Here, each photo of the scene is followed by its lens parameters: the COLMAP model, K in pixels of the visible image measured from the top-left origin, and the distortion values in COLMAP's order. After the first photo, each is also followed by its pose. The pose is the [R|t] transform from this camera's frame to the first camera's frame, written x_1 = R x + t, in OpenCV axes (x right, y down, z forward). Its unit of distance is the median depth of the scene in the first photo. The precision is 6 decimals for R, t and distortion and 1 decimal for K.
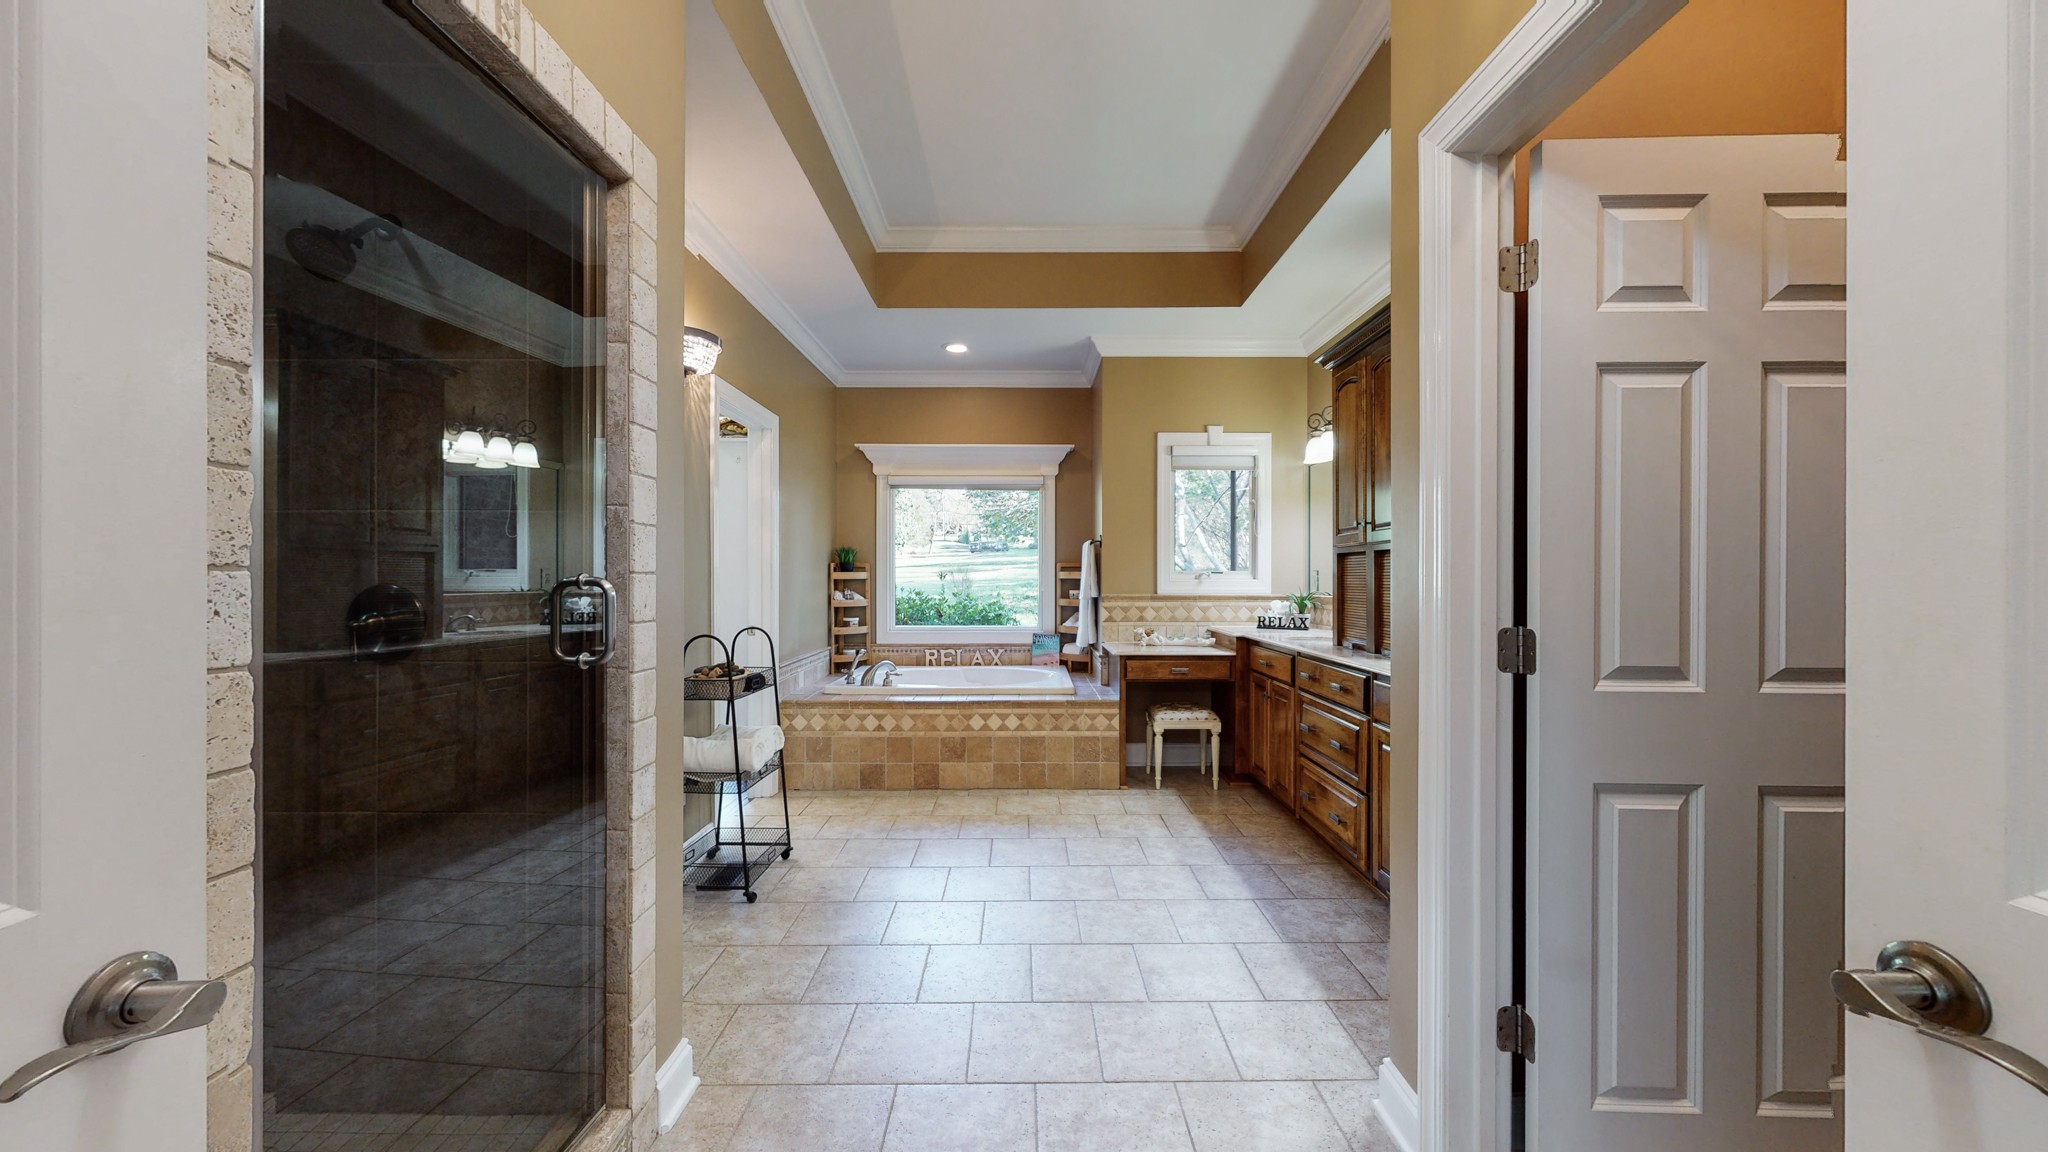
lens RADIAL K [[751.3, 0, 1022.4], [0, 751.3, 581.7], [0, 0, 1]] dist [0.001401, -0.000333]
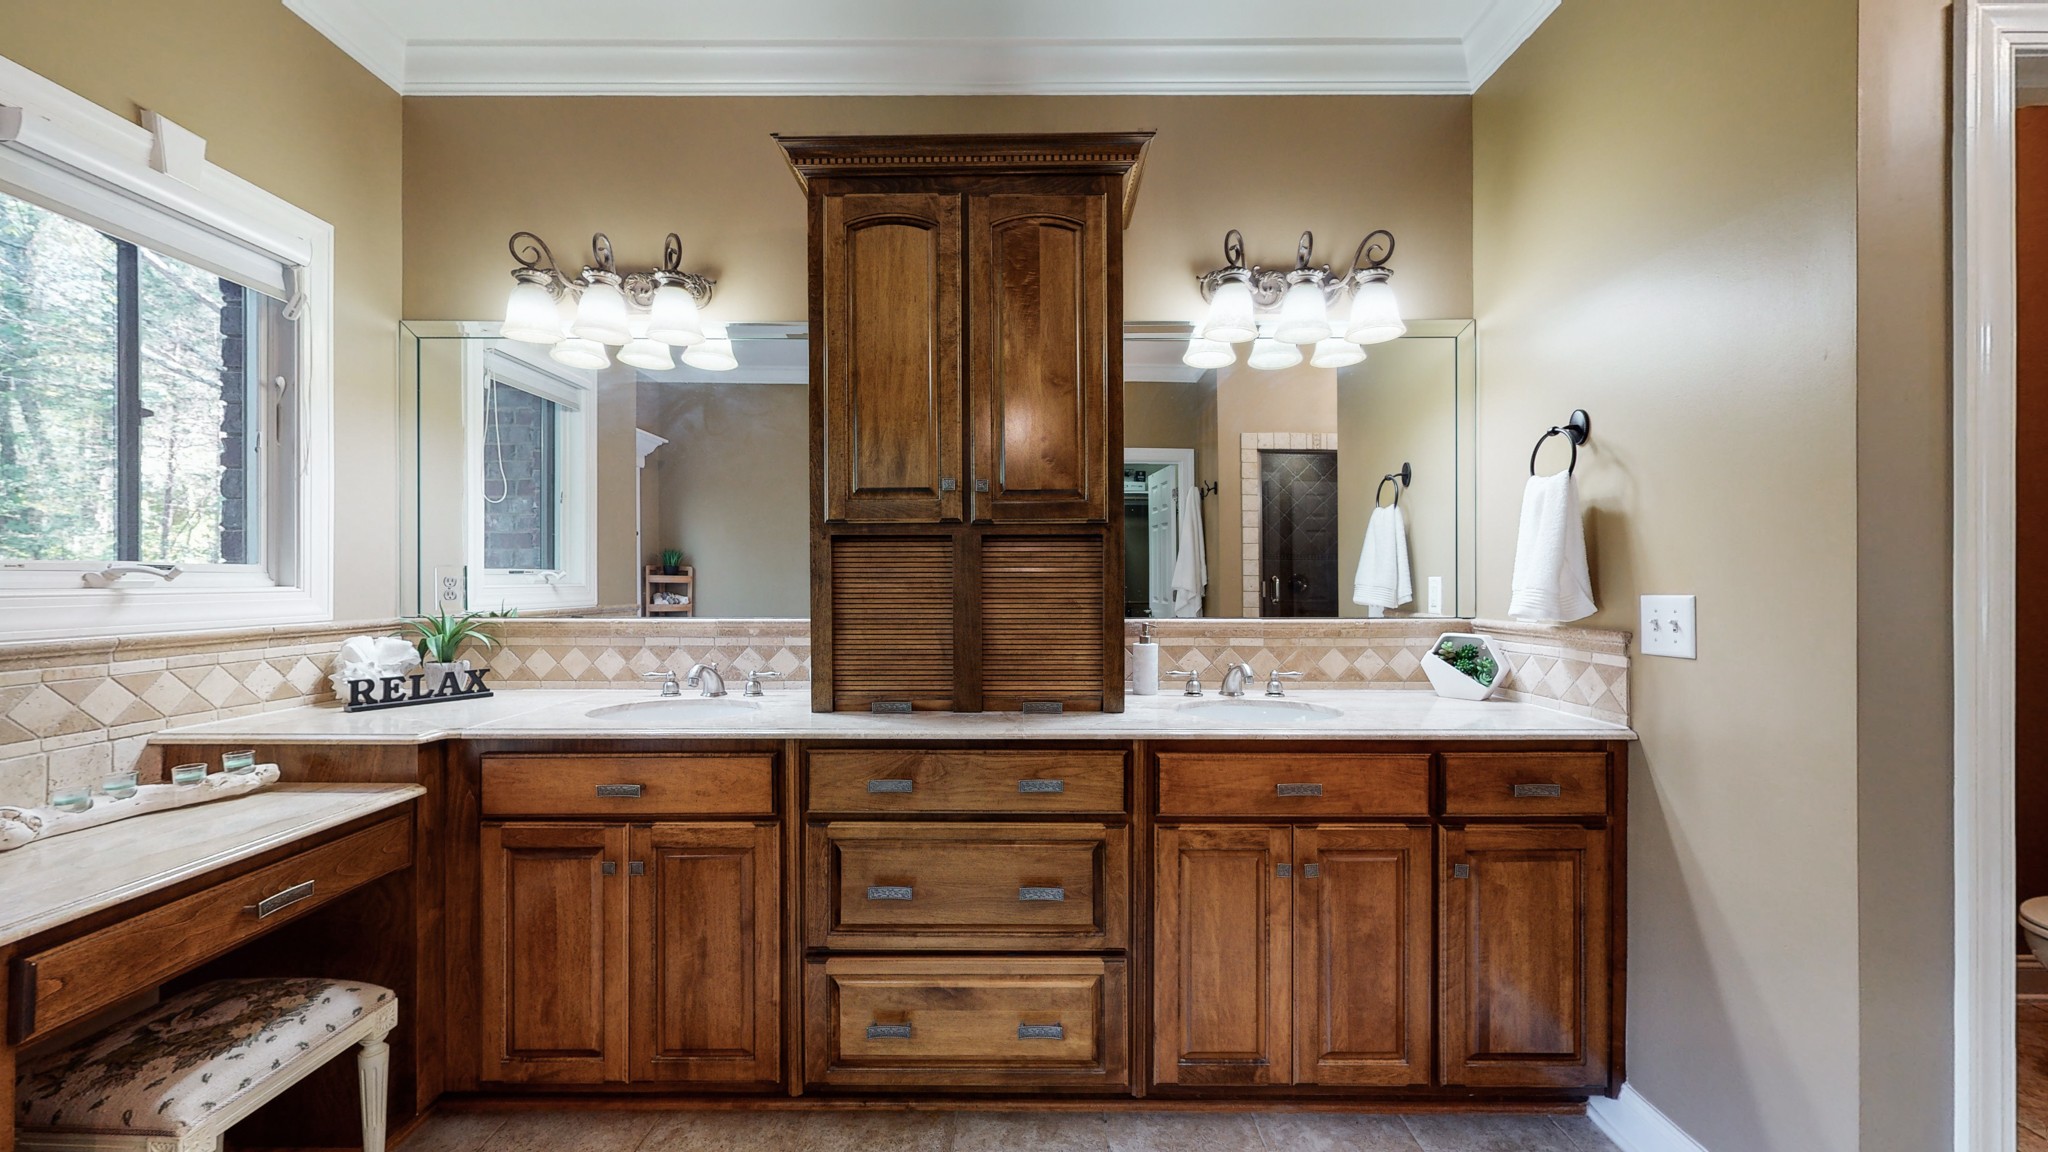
lens RADIAL K [[751.3, 0, 1025.0], [0, 751.3, 578.3], [0, 0, 1]] dist [0.001401, -0.000333]
pose [[0.003476, 0.000070, 0.999994, -0.068381], [0.006779, 0.999977, -0.000094, -0.004377], [-0.999971, 0.006779, 0.003476, 0.573981]]
